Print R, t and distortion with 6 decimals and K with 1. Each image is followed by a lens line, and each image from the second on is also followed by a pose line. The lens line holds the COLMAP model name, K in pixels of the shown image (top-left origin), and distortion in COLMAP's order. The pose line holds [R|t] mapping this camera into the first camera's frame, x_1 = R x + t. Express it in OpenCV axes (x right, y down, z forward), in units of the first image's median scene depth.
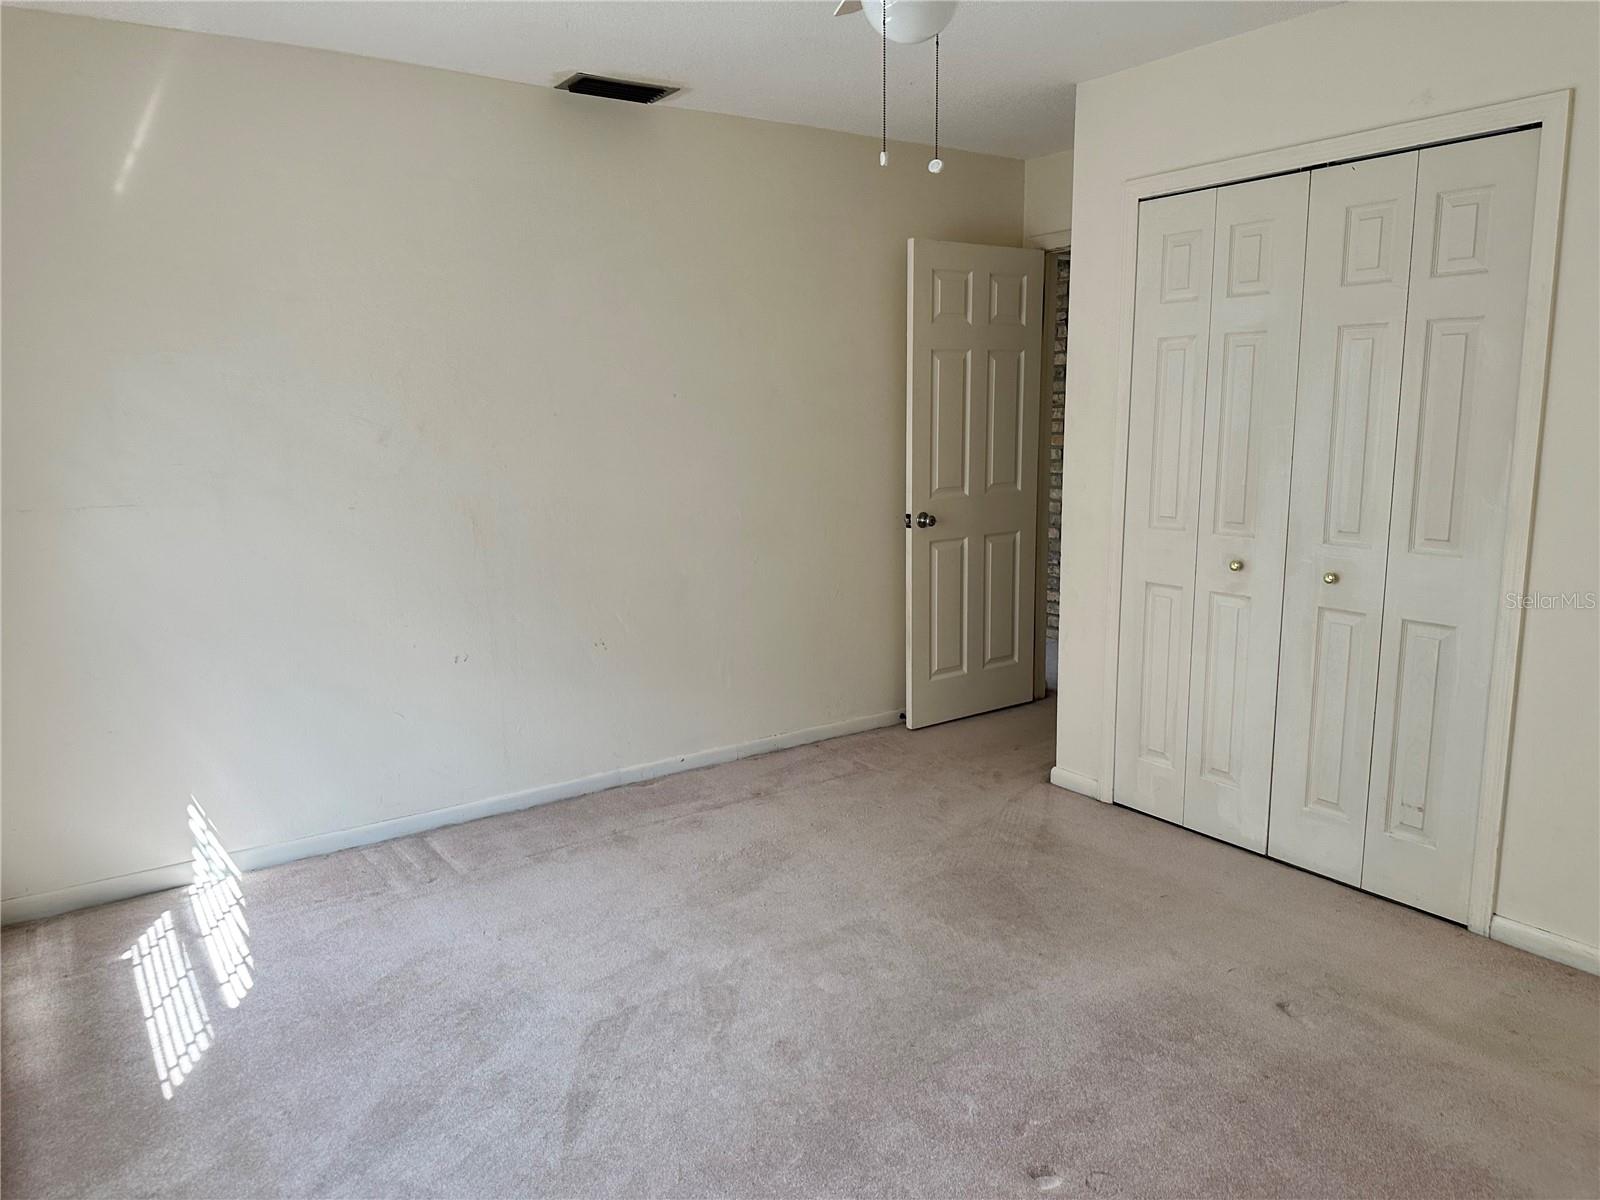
lens RADIAL K [[1116.8, 0, 796.1], [0, 1116.8, 596.5], [0, 0, 1]] dist [0.080532, -0.106405]
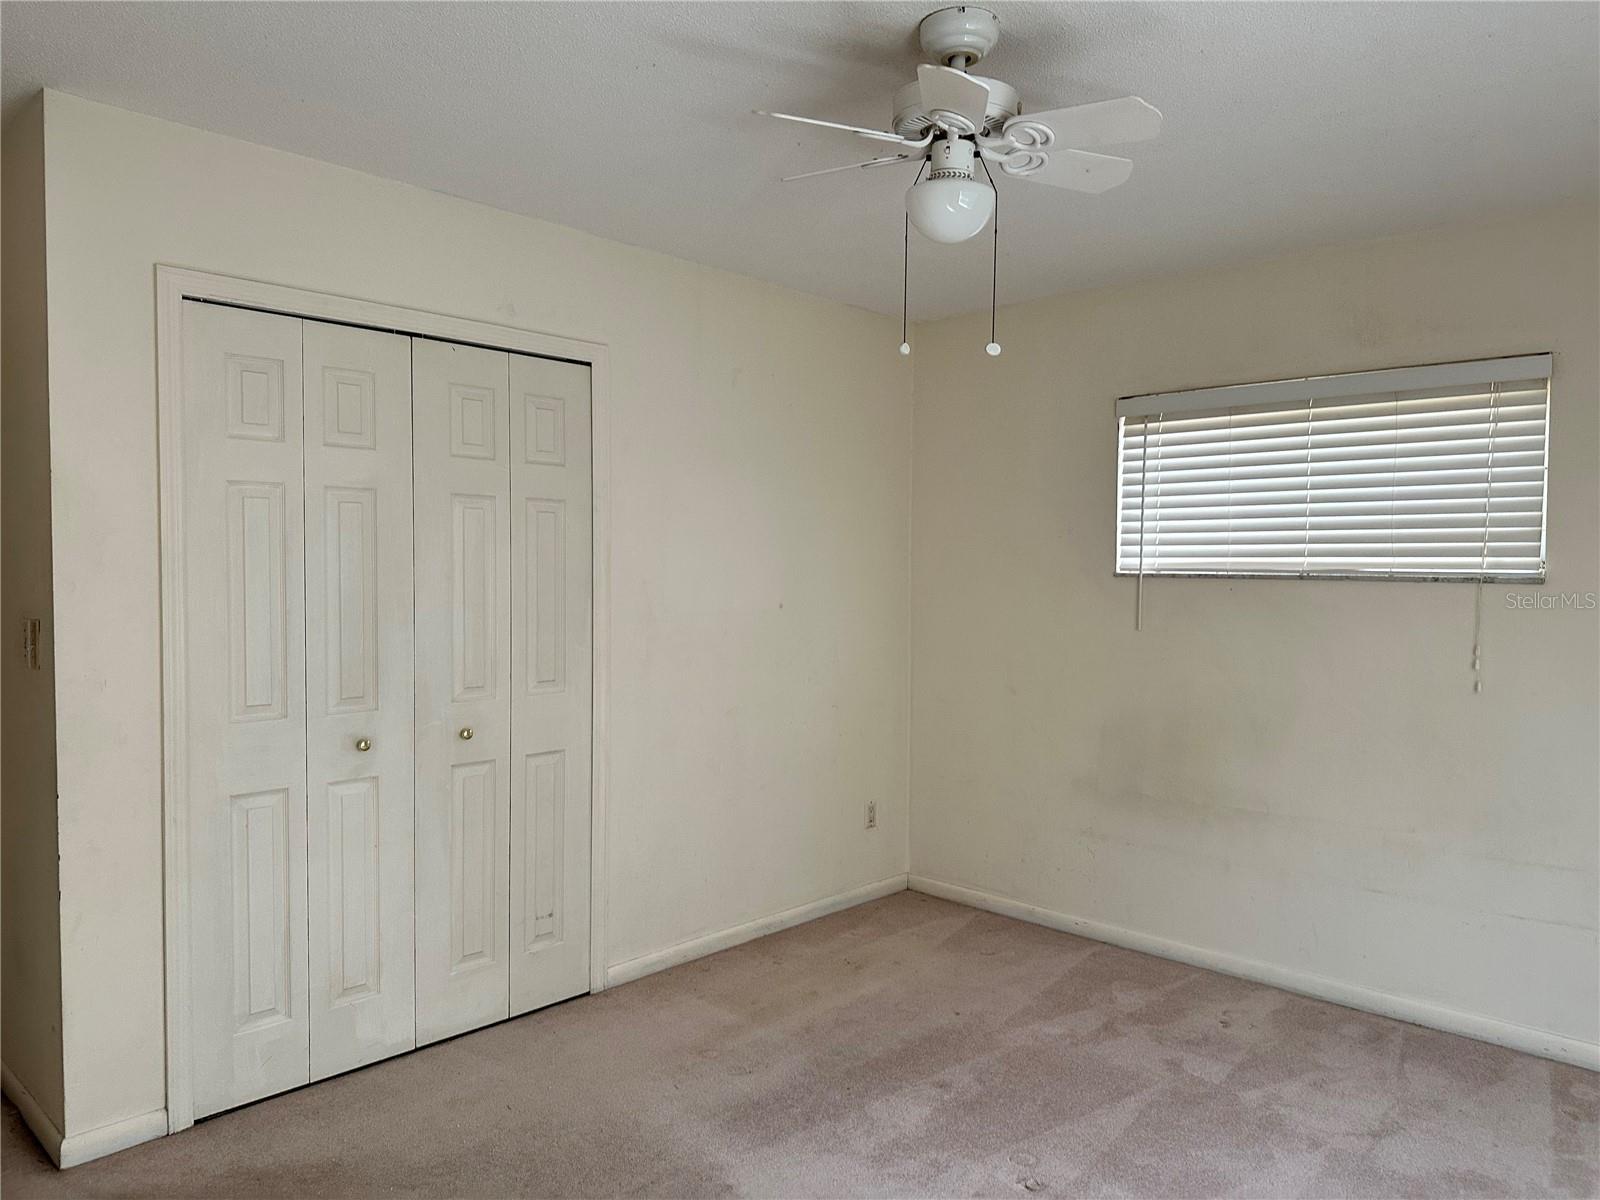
lens RADIAL K [[1116.8, 0, 802.3], [0, 1116.8, 610.6], [0, 0, 1]] dist [0.080532, -0.106405]
pose [[-0.200640, -0.028373, 0.979254, -0.579256], [0.158964, 0.985391, 0.061121, -0.138650], [-0.966682, 0.167929, -0.193199, 0.869555]]
